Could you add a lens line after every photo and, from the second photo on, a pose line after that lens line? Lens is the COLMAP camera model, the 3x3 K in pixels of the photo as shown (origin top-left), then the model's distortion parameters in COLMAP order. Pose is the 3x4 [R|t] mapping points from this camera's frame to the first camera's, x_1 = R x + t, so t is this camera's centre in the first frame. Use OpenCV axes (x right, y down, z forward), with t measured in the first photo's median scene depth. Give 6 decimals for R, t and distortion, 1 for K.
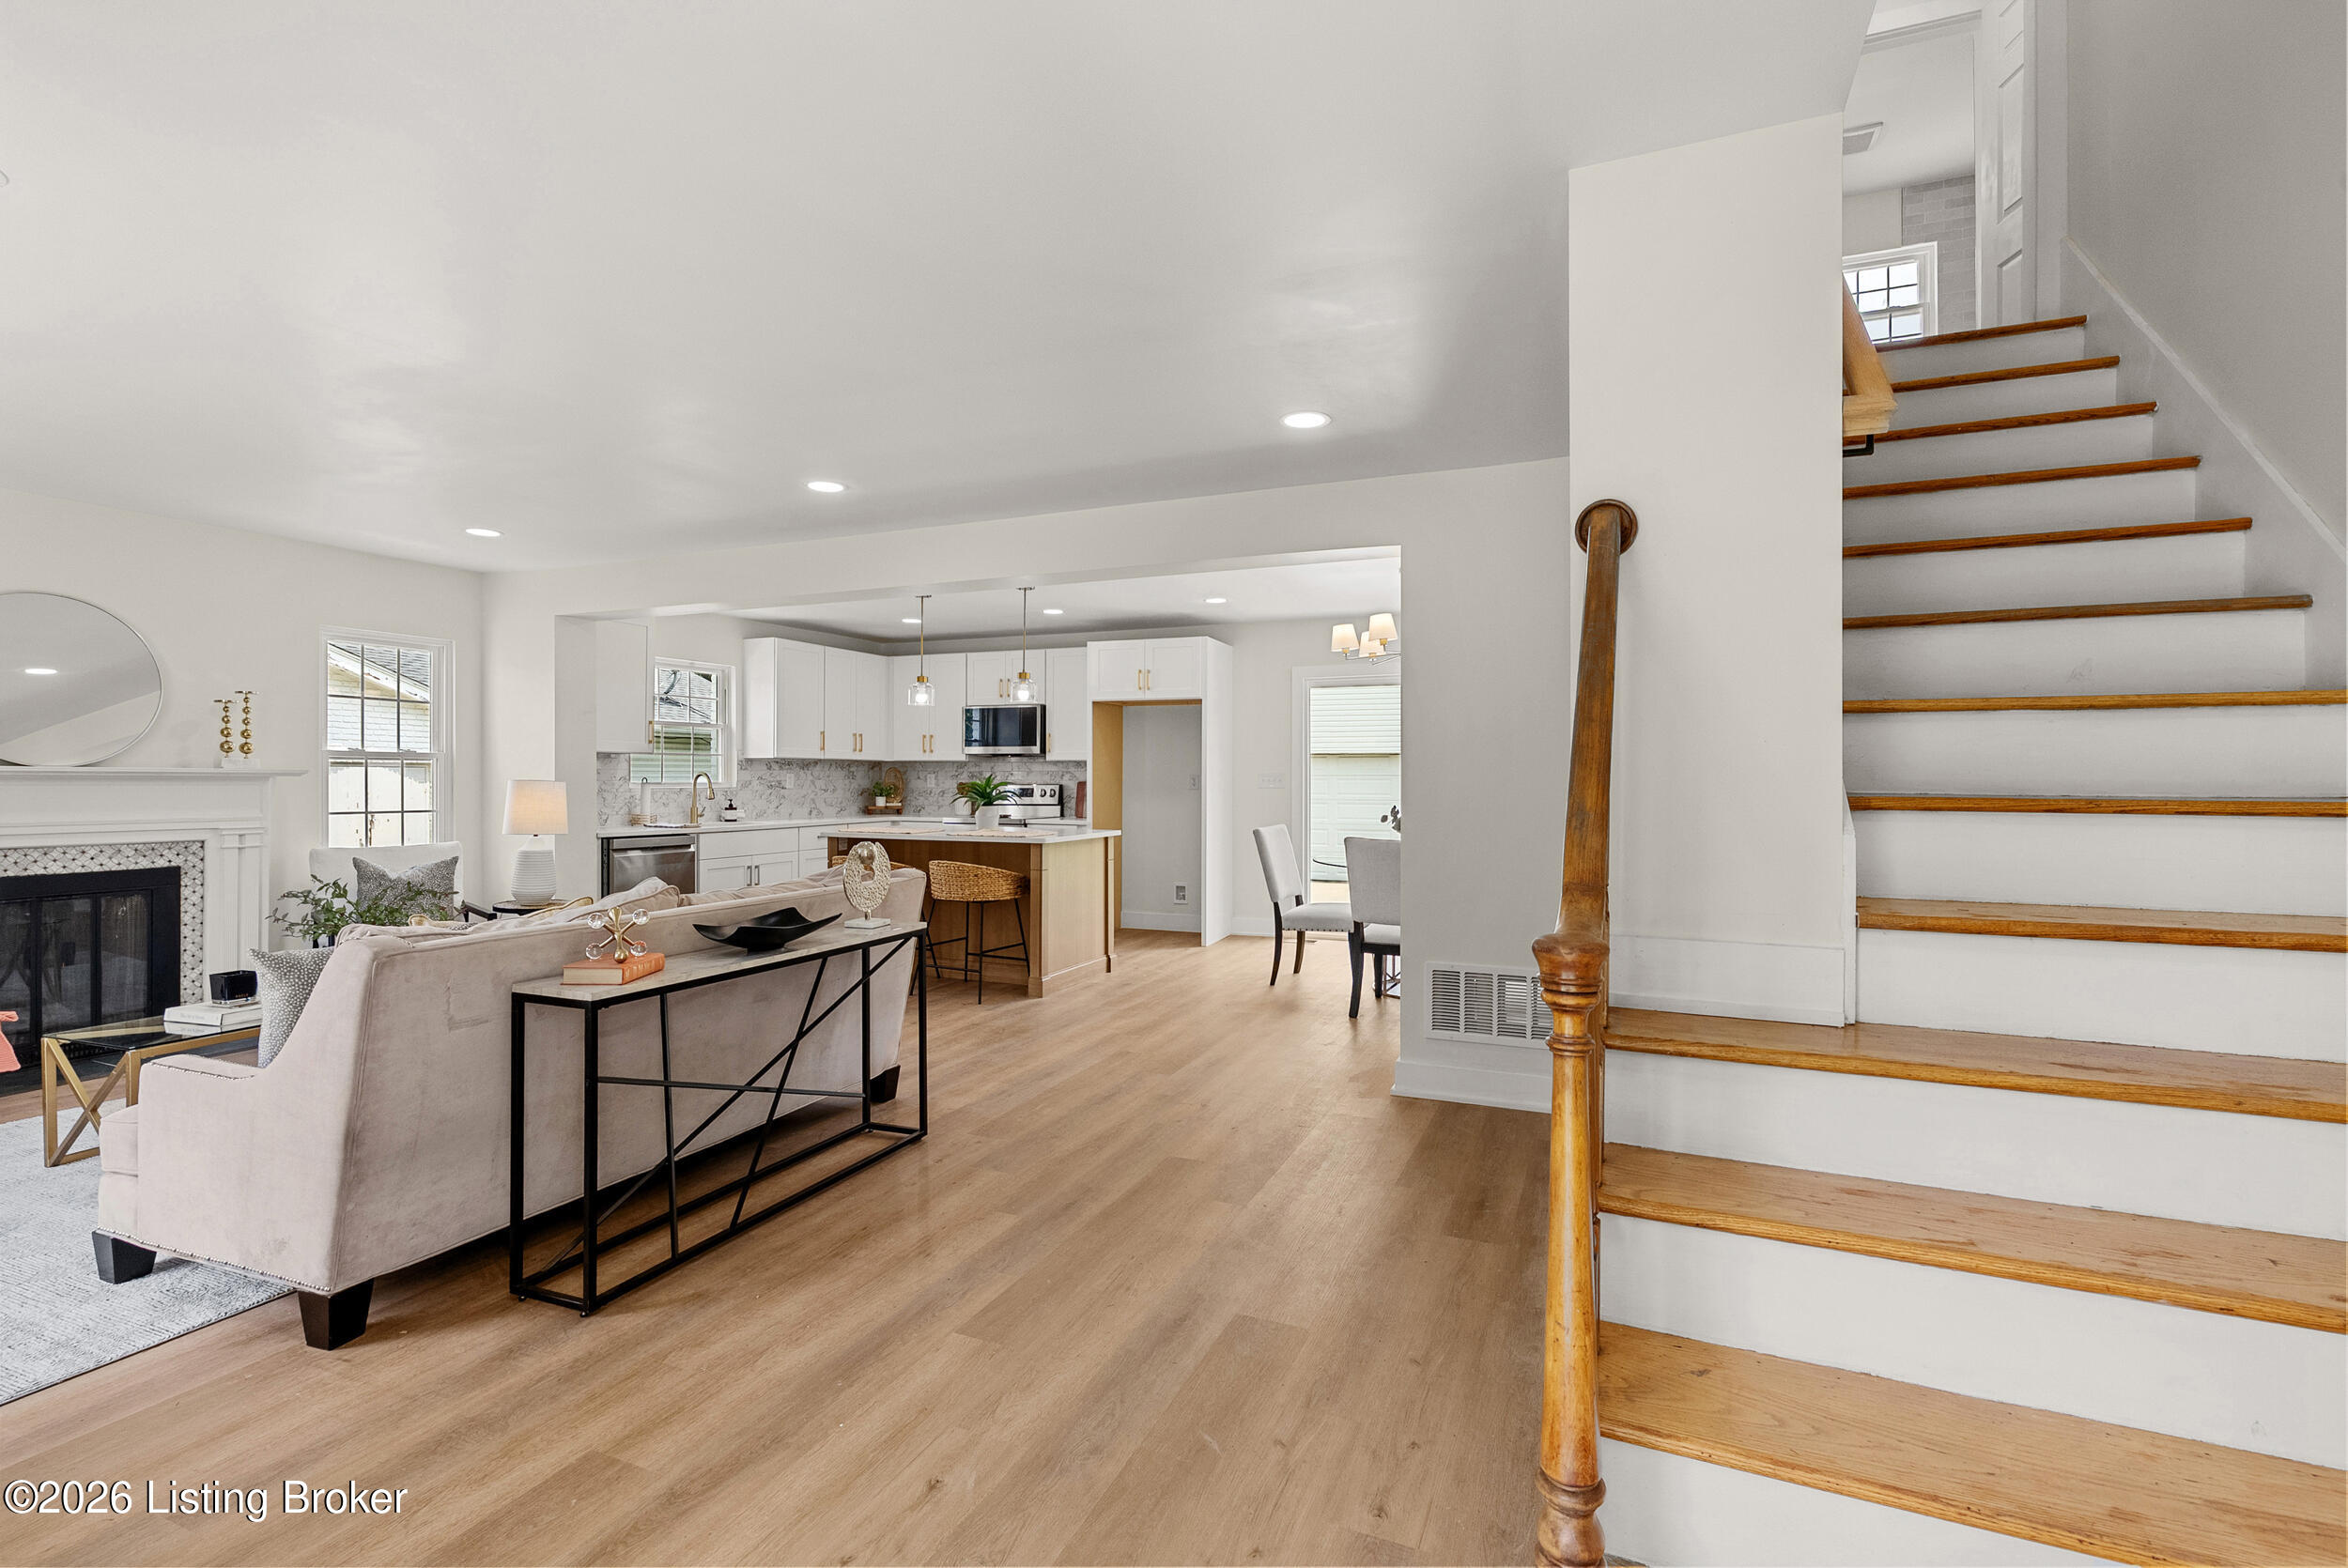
lens RADIAL K [[1066.5, 0, 1188.2], [0, 1066.5, 787.3], [0, 0, 1]] dist [-0.009915, 0.004303]
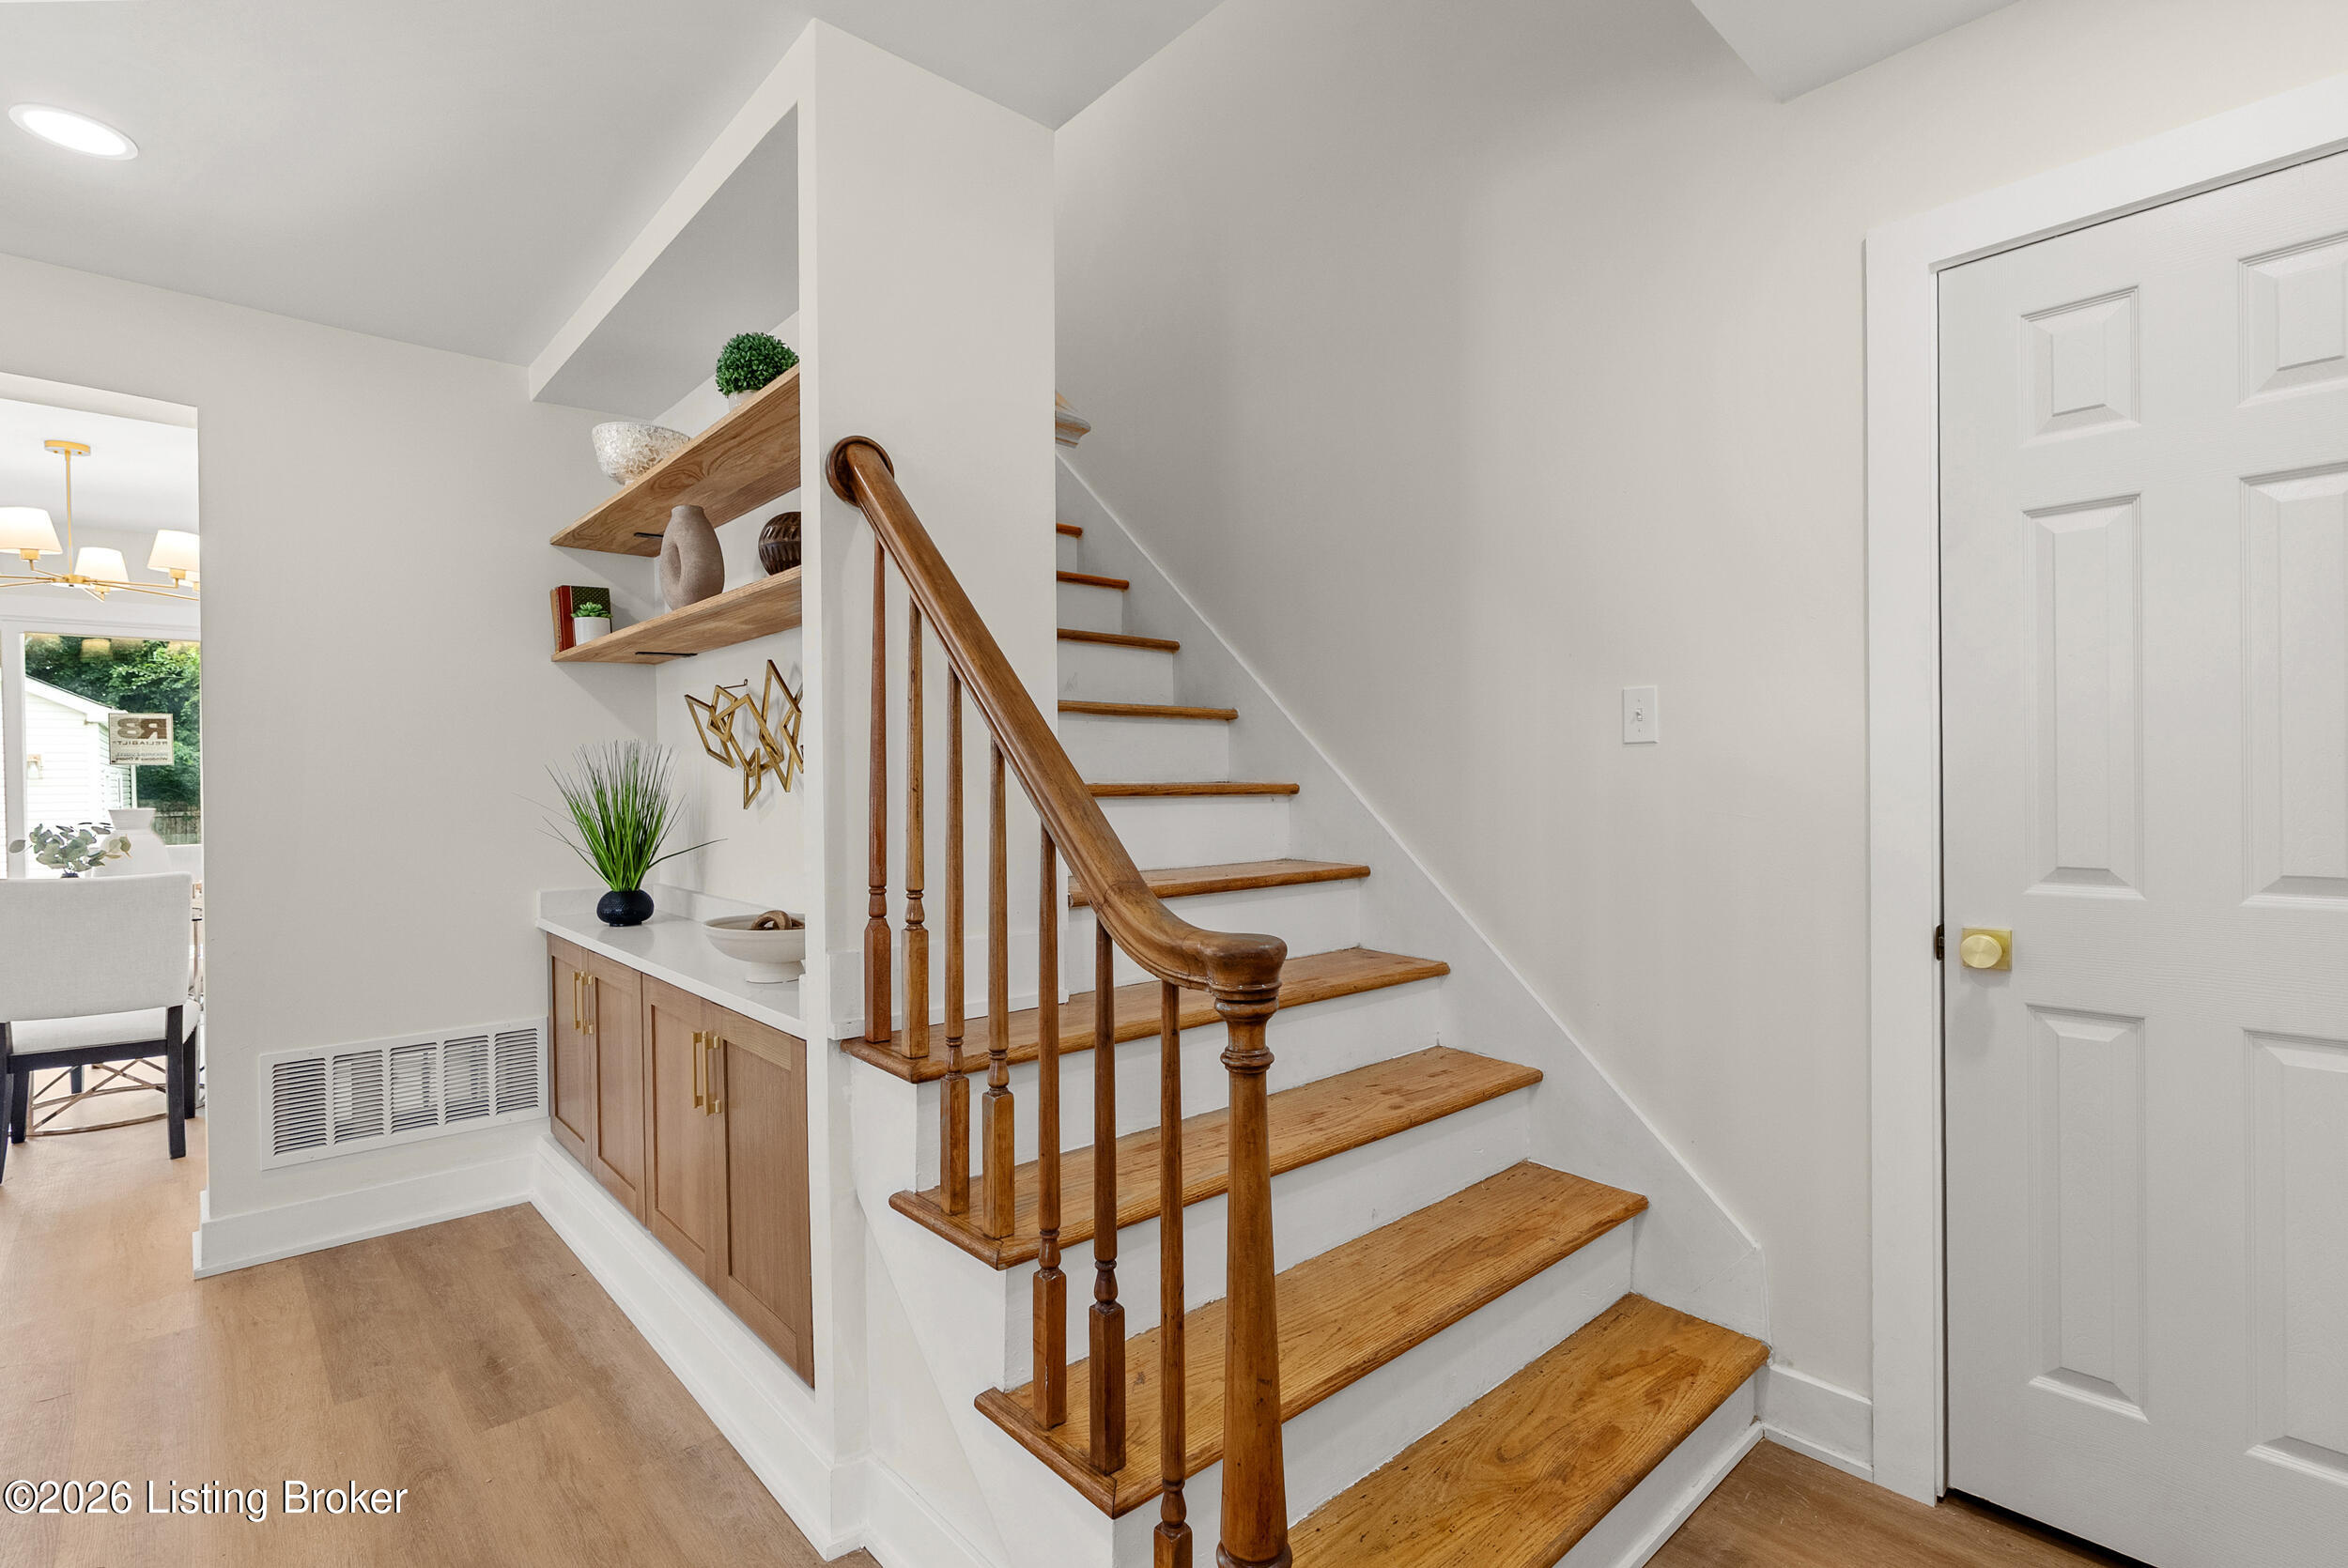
lens RADIAL K [[1066.5, 0, 1201.4], [0, 1066.5, 788.9], [0, 0, 1]] dist [-0.009915, 0.004303]
pose [[0.409036, -0.014181, 0.912408, -0.091190], [0.014732, 0.999852, 0.008936, 0.001374], [-0.912399, 0.009786, 0.409184, 0.135148]]
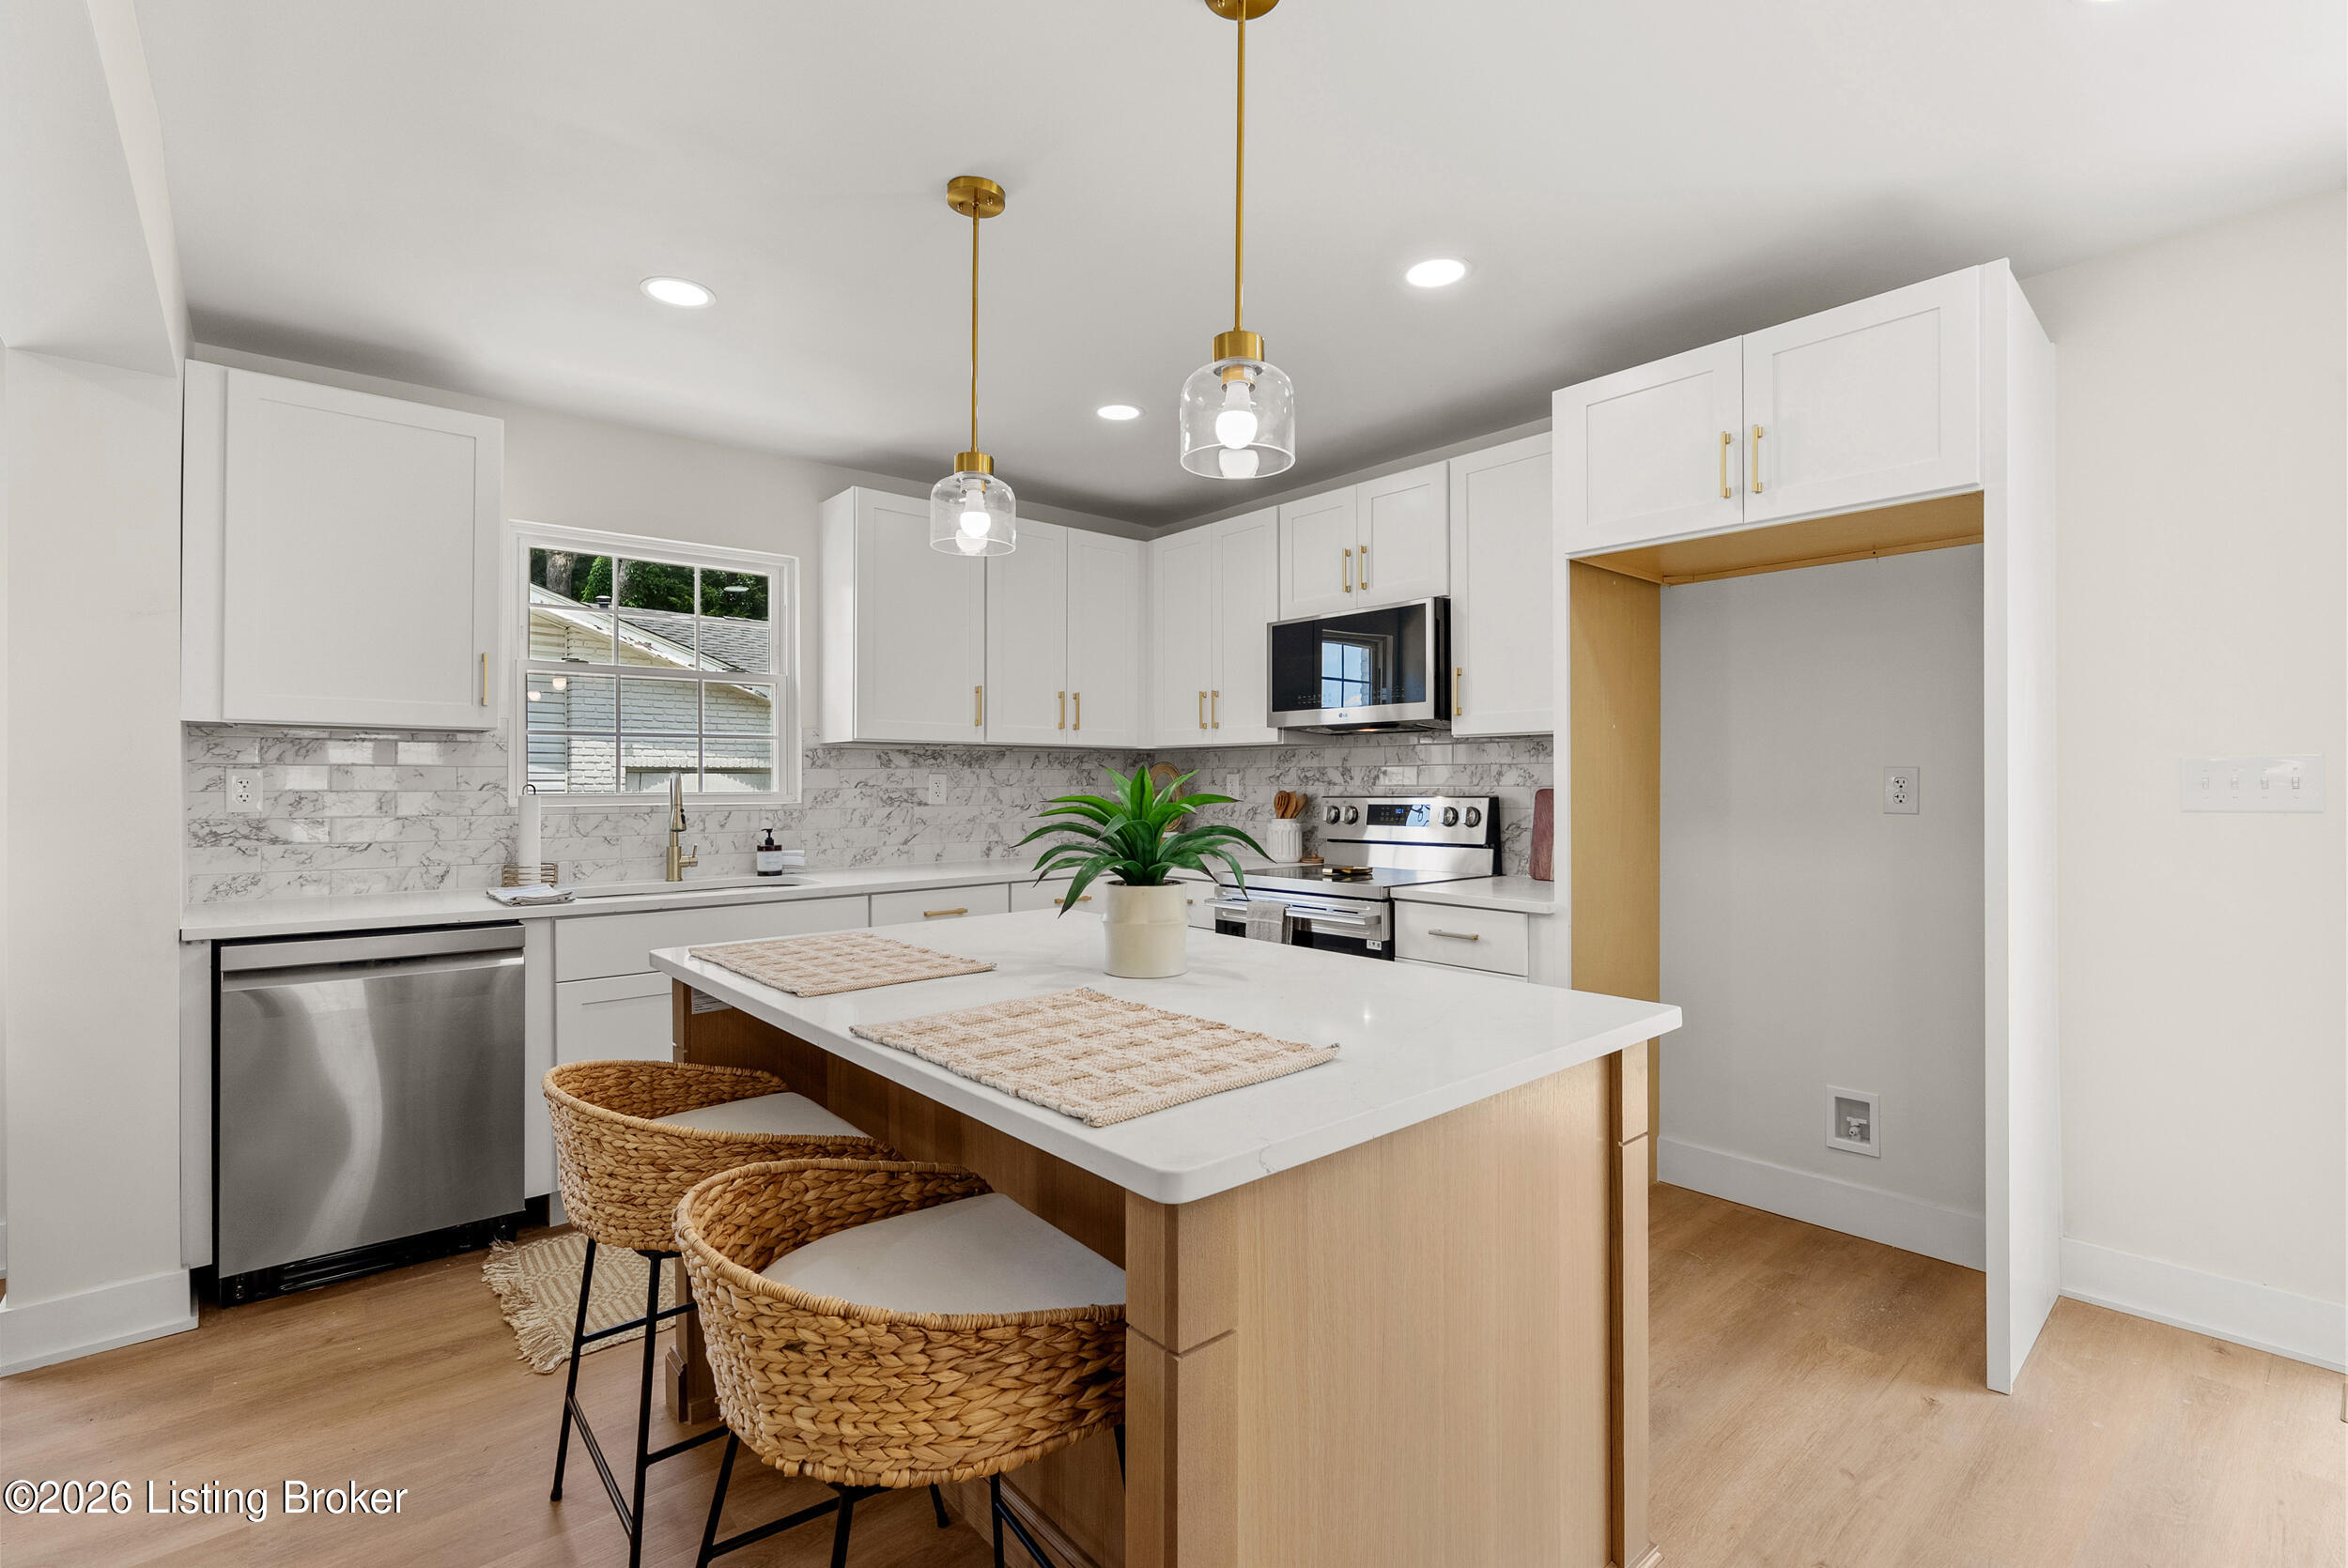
lens RADIAL K [[1066.5, 0, 1178.1], [0, 1066.5, 781.3], [0, 0, 1]] dist [-0.009915, 0.004303]
pose [[0.893139, -0.005658, -0.449744, -0.063249], [0.001139, 0.999946, -0.010318, -0.006092], [0.449779, 0.008703, 0.893098, 0.837233]]
